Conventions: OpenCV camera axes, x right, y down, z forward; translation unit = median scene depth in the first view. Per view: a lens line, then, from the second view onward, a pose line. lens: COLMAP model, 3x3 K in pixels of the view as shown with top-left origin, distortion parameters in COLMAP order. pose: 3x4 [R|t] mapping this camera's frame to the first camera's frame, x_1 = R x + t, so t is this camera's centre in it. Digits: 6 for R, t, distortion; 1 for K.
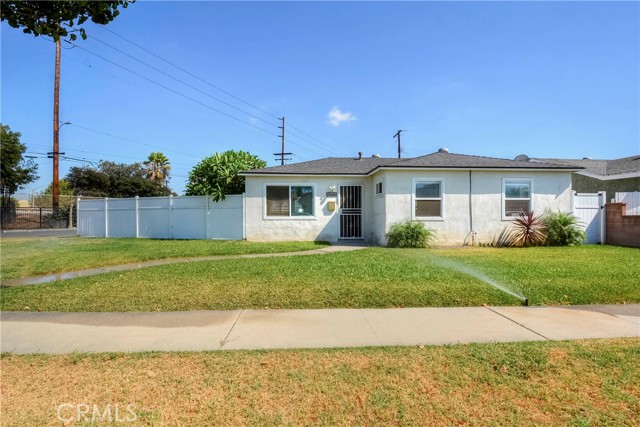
lens RADIAL K [[338.5, 0, 313.4], [0, 338.5, 216.5], [0, 0, 1]] dist [-0.000701, -0.001107]
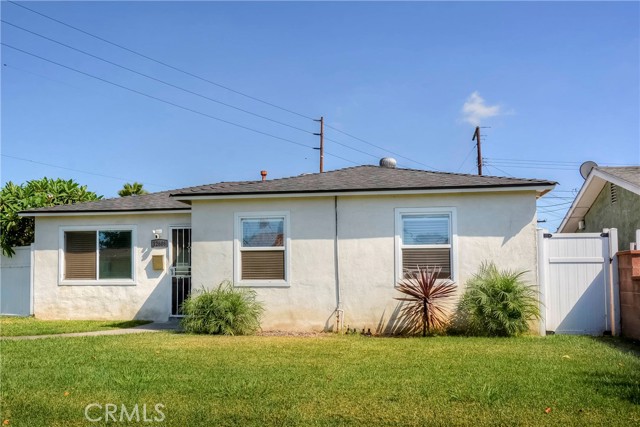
lens RADIAL K [[561.9, 0, 318.3], [0, 561.9, 251.7], [0, 0, 1]] dist [-0.002898, 0.000692]
pose [[0.973306, -0.013126, -0.229134, 0.565232], [0.001672, 0.998742, -0.050113, 0.000744], [0.229504, 0.048392, 0.972104, 0.087345]]
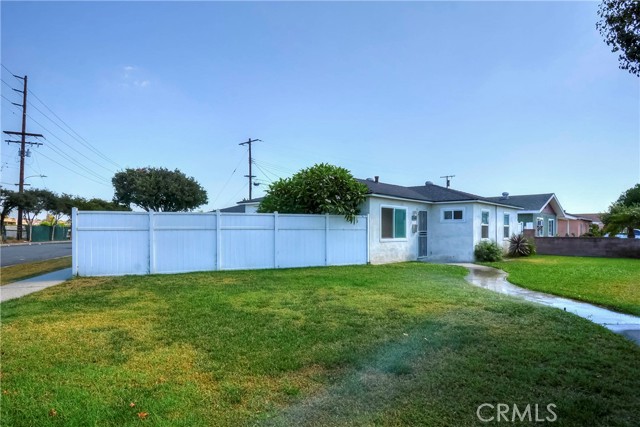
lens RADIAL K [[413.5, 0, 322.5], [0, 413.5, 229.2], [0, 0, 1]] dist [0.016647, 0.001111]
pose [[0.686095, 0.008600, 0.727461, -1.133615], [-0.003167, 0.999956, -0.008834, -0.016102], [-0.727505, 0.003757, 0.686092, 0.297696]]
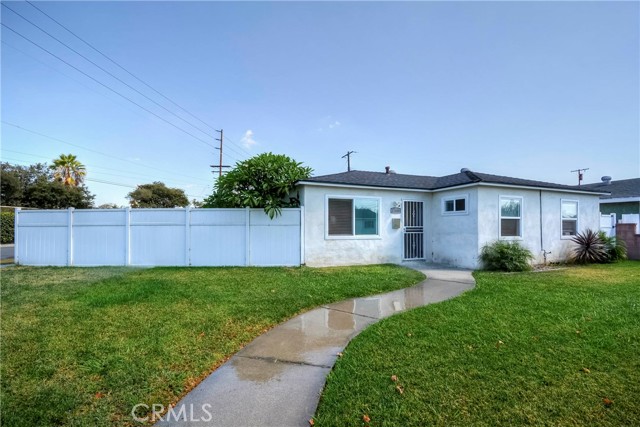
lens RADIAL K [[302.1, 0, 320.0], [0, 302.1, 213.5], [0, 0, 1]] dist [0.016077, -0.027226]
pose [[0.947955, 0.018952, 0.317839, -0.390709], [-0.003362, 0.998767, -0.049529, -0.017052], [-0.318386, 0.045883, 0.946850, 0.312544]]
